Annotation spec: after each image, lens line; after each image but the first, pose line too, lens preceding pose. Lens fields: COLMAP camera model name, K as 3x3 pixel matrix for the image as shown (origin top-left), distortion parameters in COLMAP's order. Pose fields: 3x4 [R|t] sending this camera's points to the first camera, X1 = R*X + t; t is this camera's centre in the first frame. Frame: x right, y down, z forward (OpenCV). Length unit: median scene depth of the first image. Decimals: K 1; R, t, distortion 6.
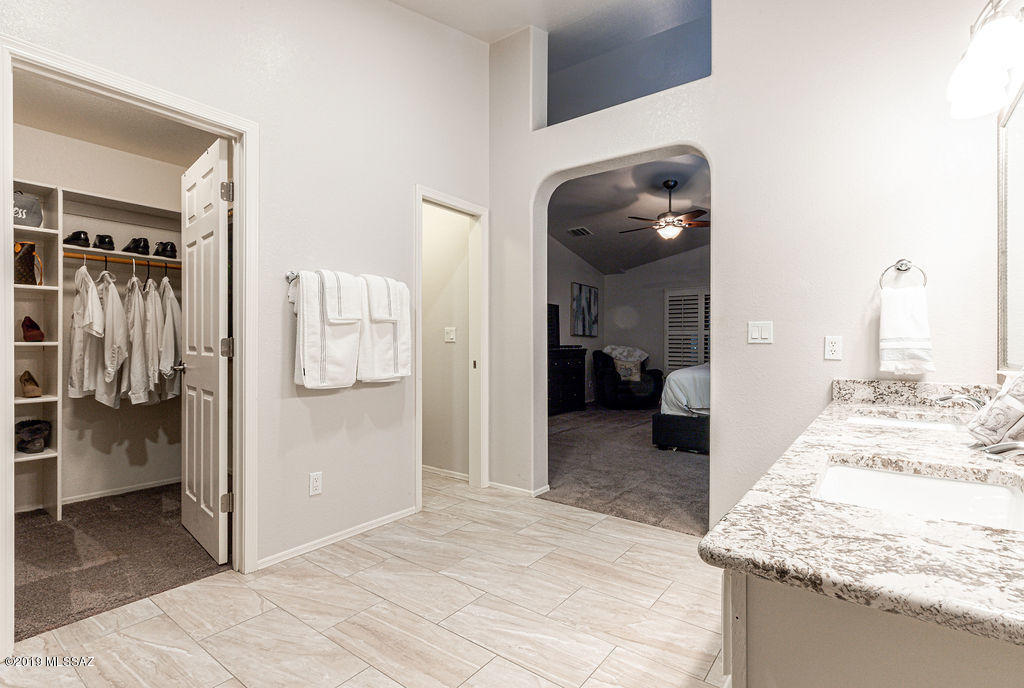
lens RADIAL K [[487.3, 0, 512.0], [0, 487.3, 344.0], [0, 0, 1]] dist [0.000250, 0.000029]
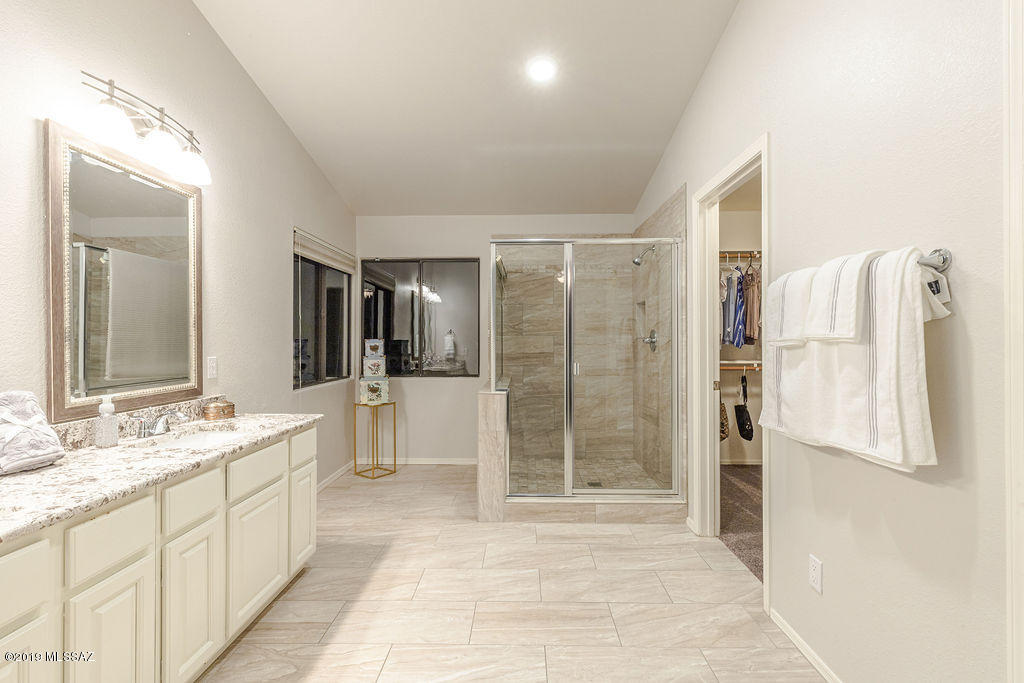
lens RADIAL K [[461.1, 0, 512.0], [0, 461.1, 341.5], [0, 0, 1]] dist [0.003152, 0.000708]
pose [[-0.814231, -0.001771, -0.580539, 0.456112], [0.000403, 0.999993, -0.003616, -0.061469], [0.580541, -0.003178, -0.814225, 1.708746]]
